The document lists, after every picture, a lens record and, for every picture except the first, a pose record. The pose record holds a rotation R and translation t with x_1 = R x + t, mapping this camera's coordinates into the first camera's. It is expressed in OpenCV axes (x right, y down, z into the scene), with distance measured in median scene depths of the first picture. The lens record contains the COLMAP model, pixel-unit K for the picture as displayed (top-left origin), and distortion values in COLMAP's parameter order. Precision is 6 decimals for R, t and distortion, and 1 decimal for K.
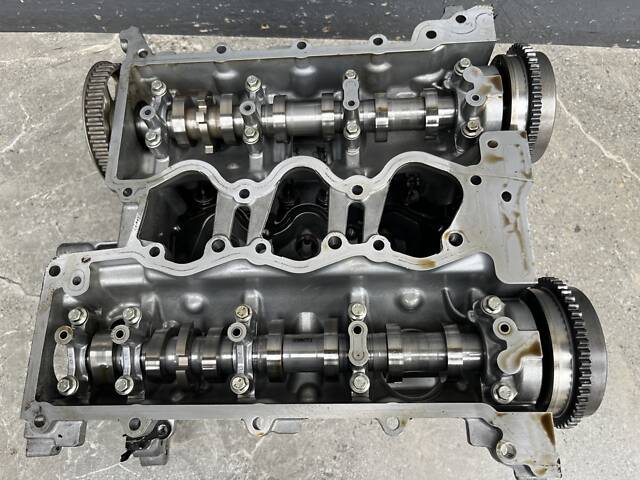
lens RADIAL K [[489.6, 0, 320.0], [0, 489.6, 240.0], [0, 0, 1]] dist [0.079161, -0.139980]
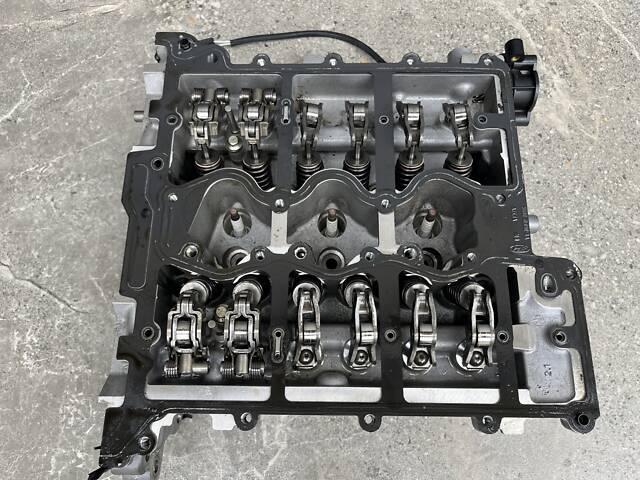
lens RADIAL K [[489.6, 0, 320.0], [0, 489.6, 240.0], [0, 0, 1]] dist [0.079161, -0.139980]
pose [[0.996550, 0.010391, -0.082342, 0.018486], [-0.011230, 0.999890, -0.009736, 0.041846], [0.082232, 0.010627, 0.996557, 0.155702]]
